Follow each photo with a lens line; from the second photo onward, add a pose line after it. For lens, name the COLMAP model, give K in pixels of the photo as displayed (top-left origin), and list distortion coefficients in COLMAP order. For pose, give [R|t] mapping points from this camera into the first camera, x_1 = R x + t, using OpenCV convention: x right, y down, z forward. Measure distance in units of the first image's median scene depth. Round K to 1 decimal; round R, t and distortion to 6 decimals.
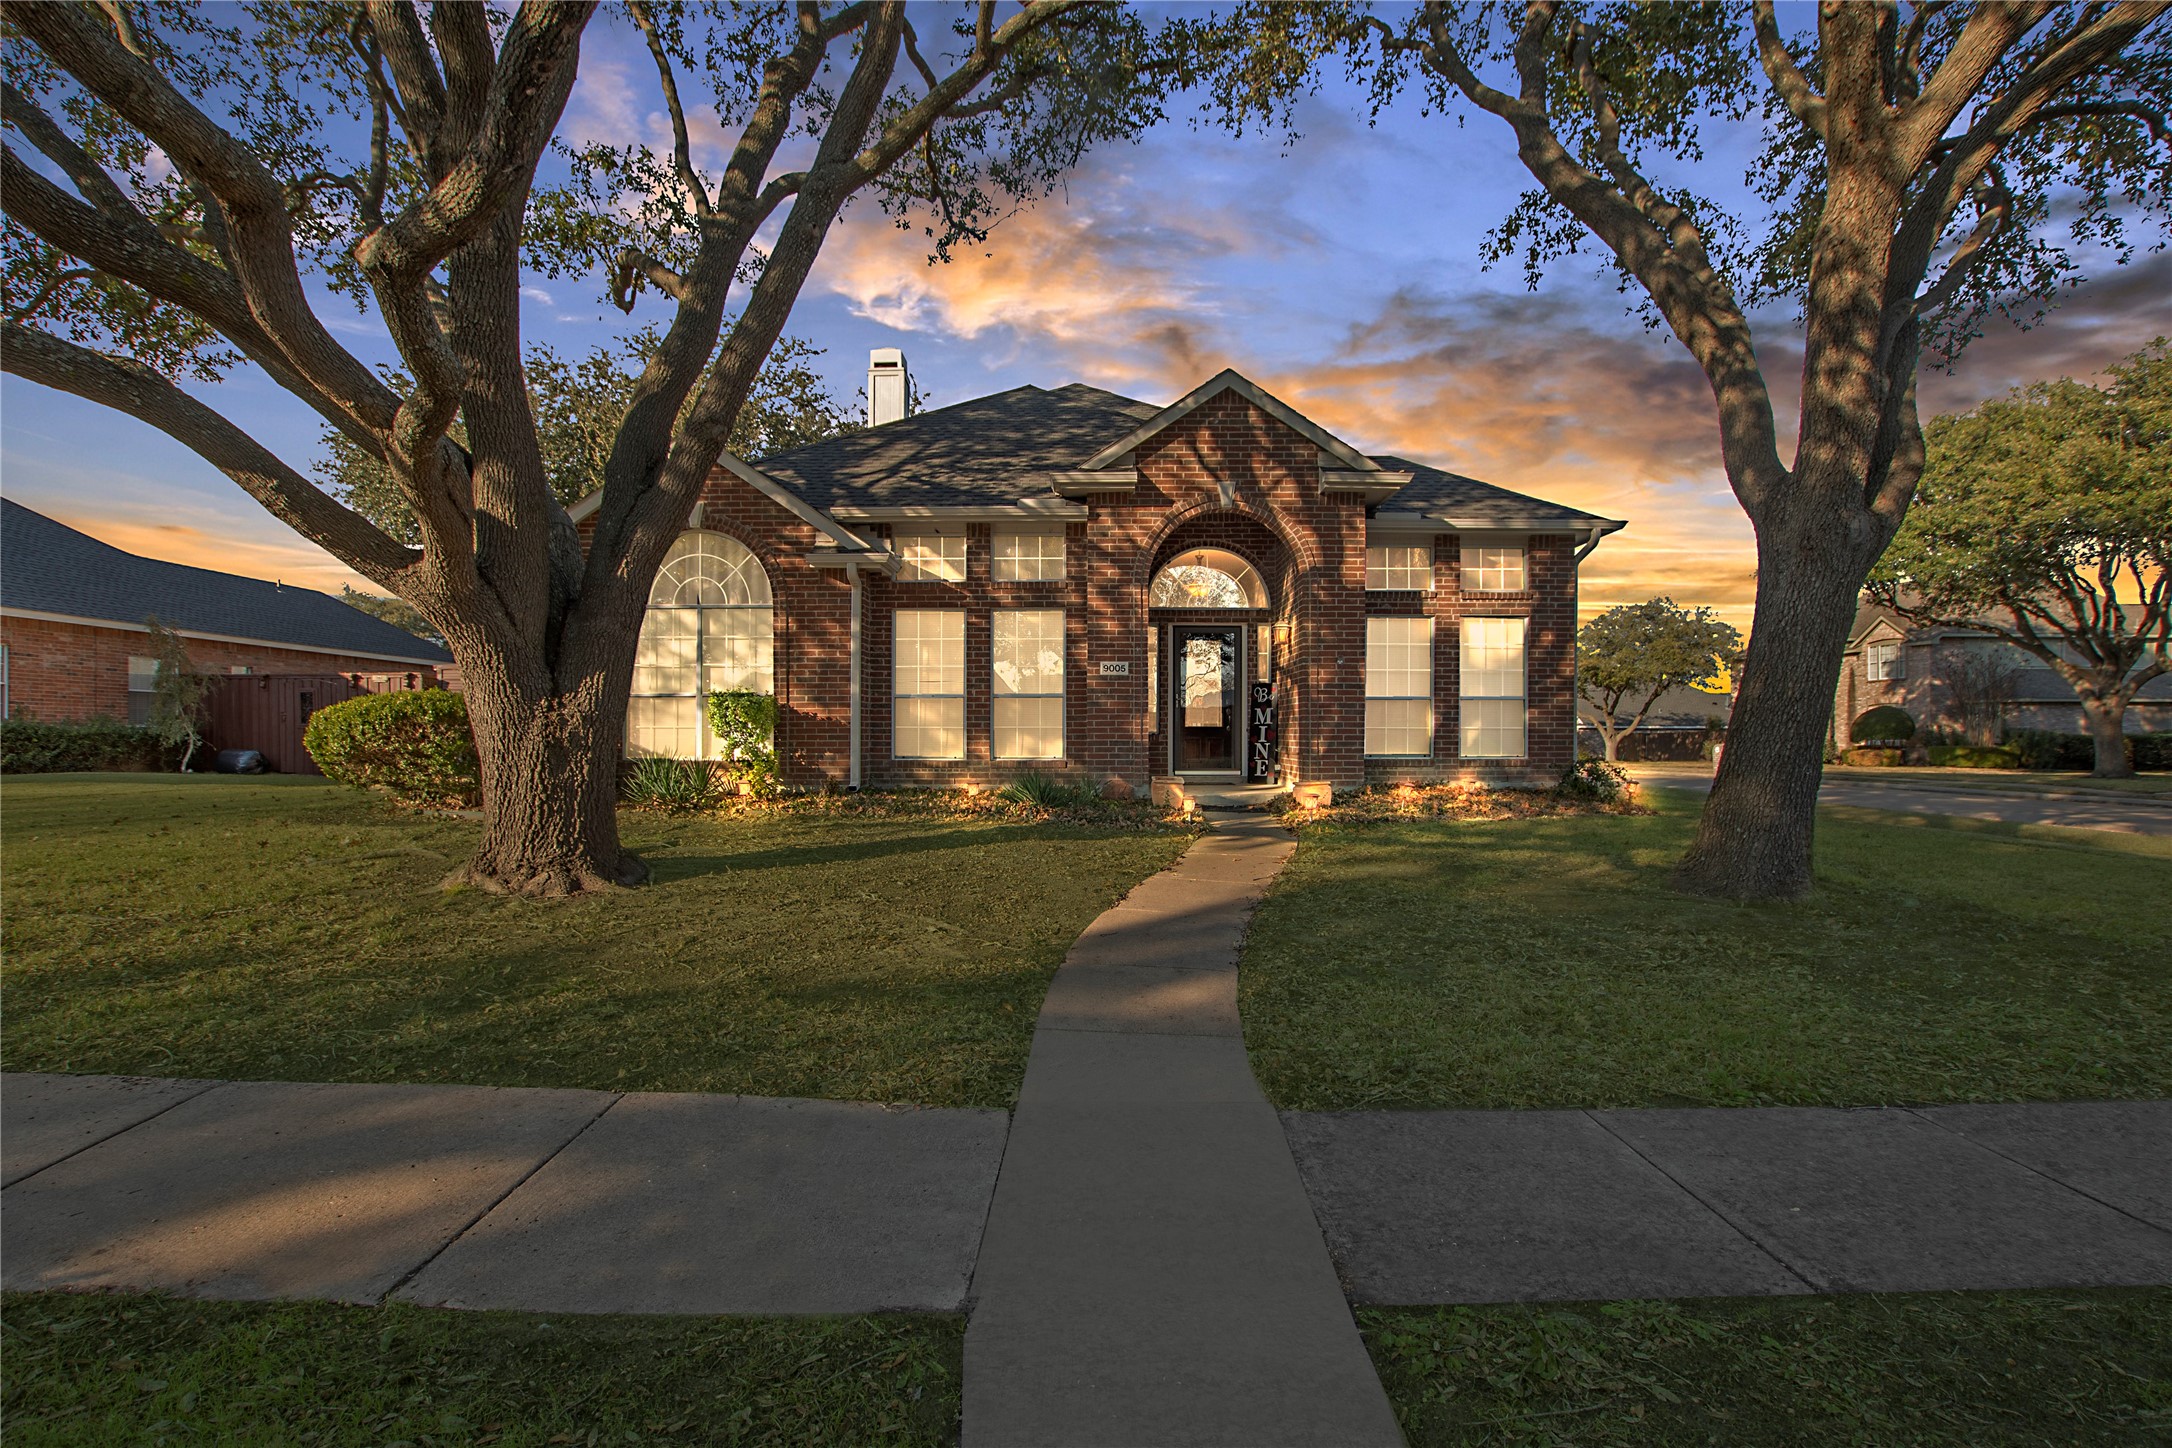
lens RADIAL K [[961.1, 0, 1076.2], [0, 961.1, 728.4], [0, 0, 1]] dist [-0.022605, -0.000252]
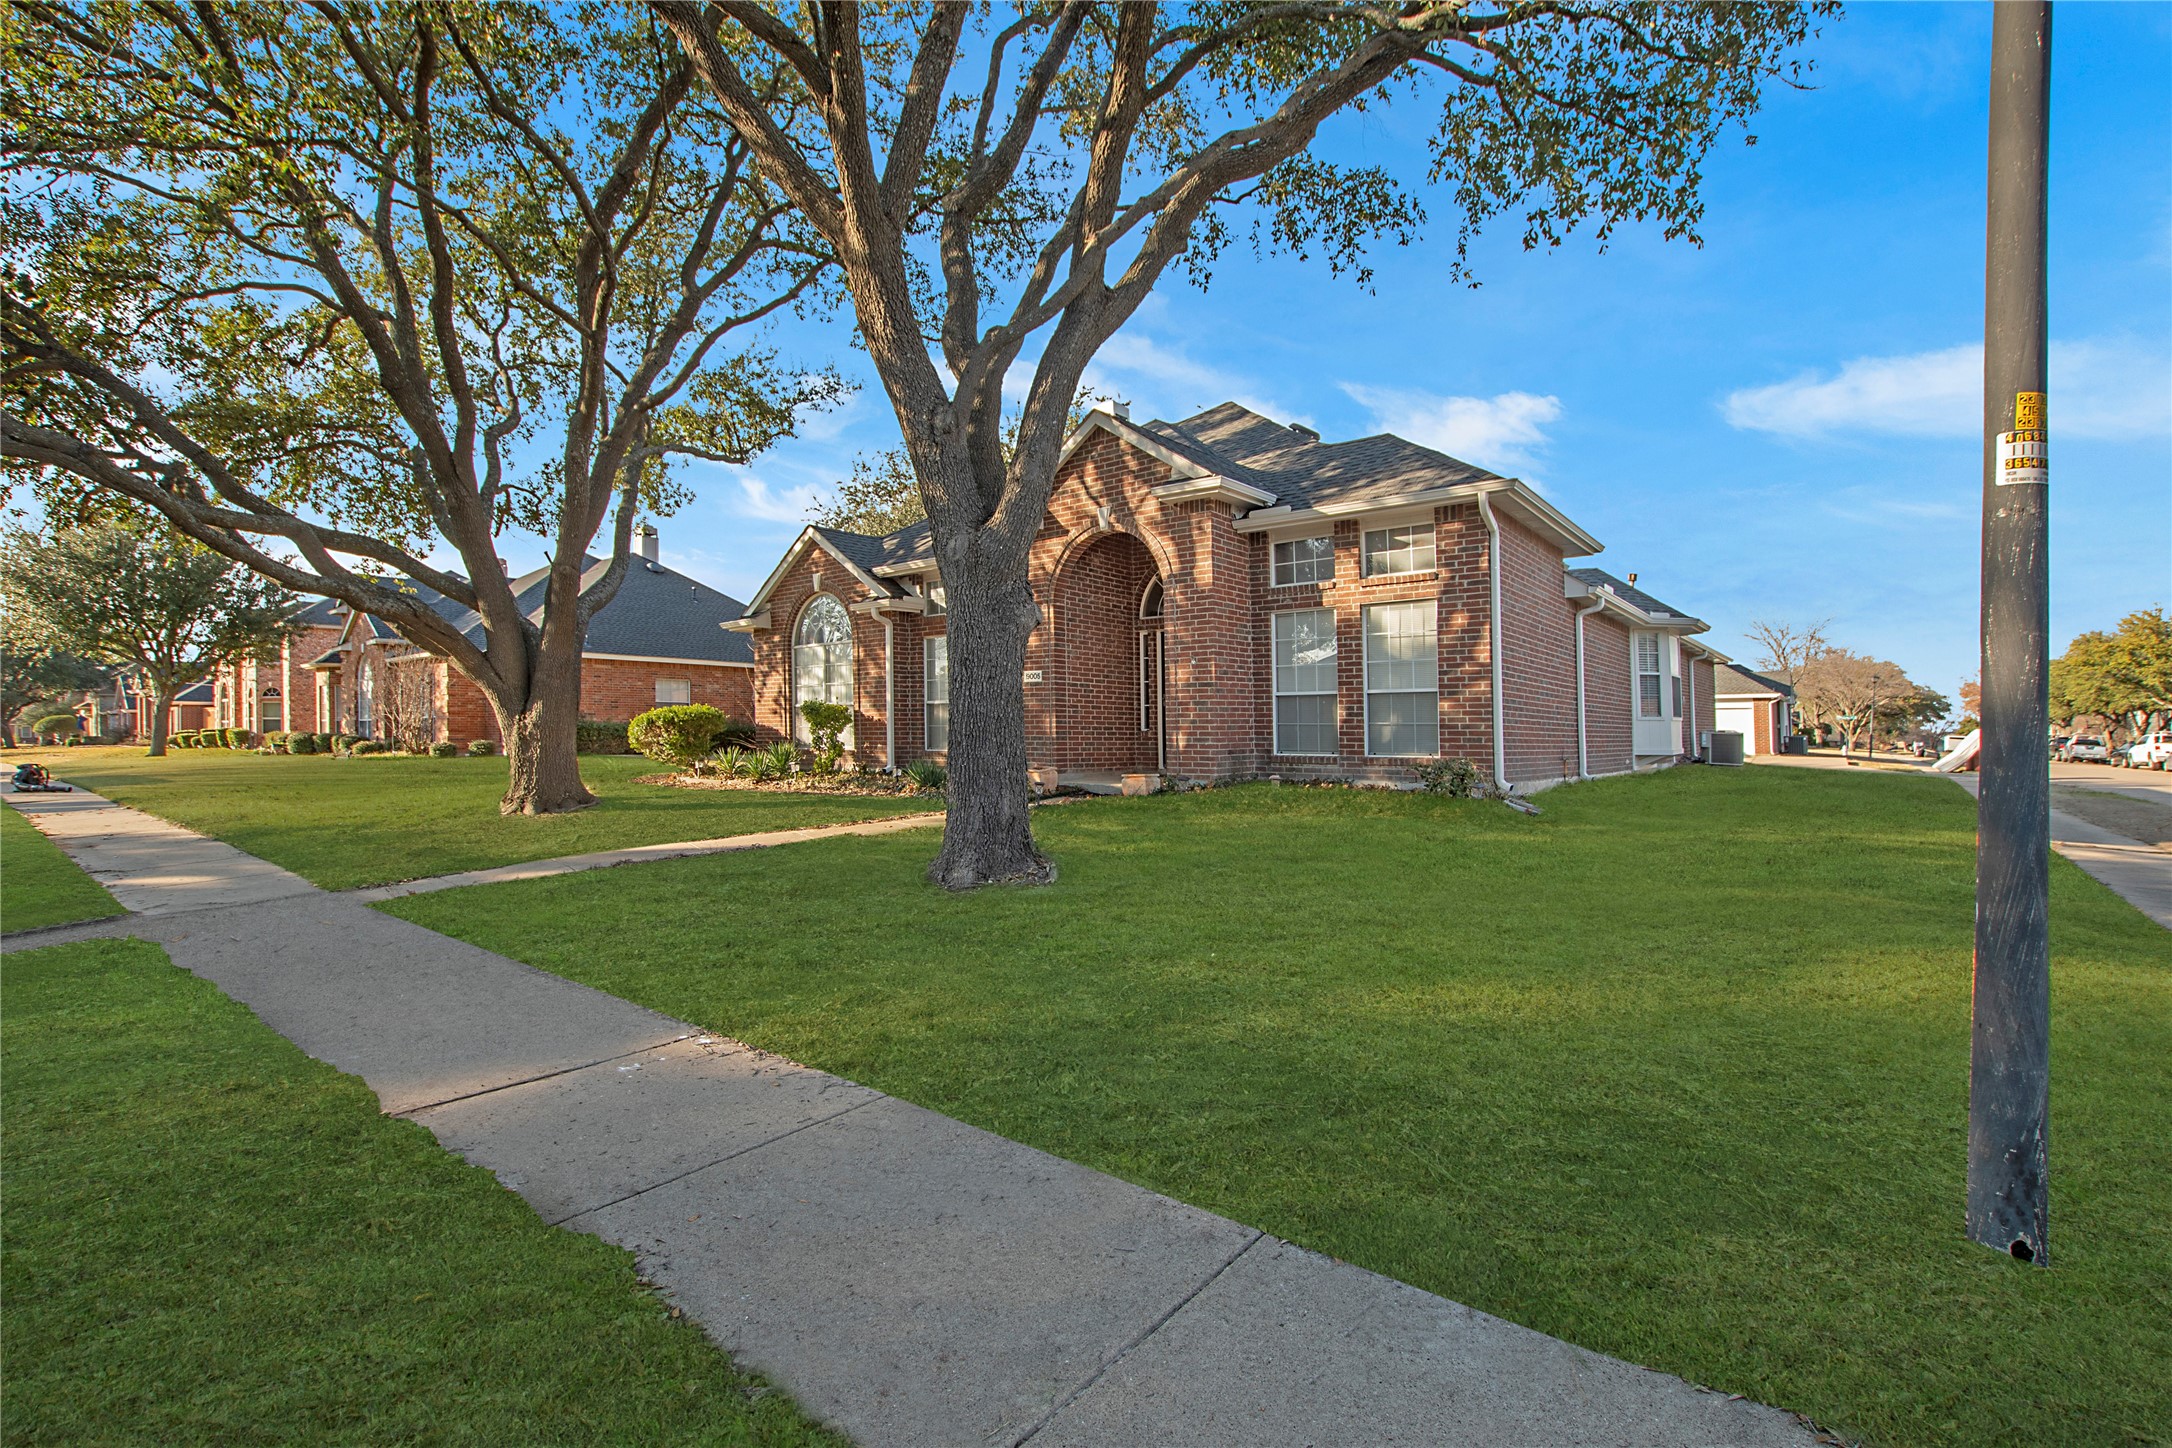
lens RADIAL K [[961.1, 0, 1076.2], [0, 961.1, 728.4], [0, 0, 1]] dist [-0.022605, -0.000252]
pose [[0.786338, -0.003441, -0.617787, 0.825413], [0.004054, 0.999992, -0.000410, 0.004572], [0.617783, -0.002182, 0.786346, 0.089112]]
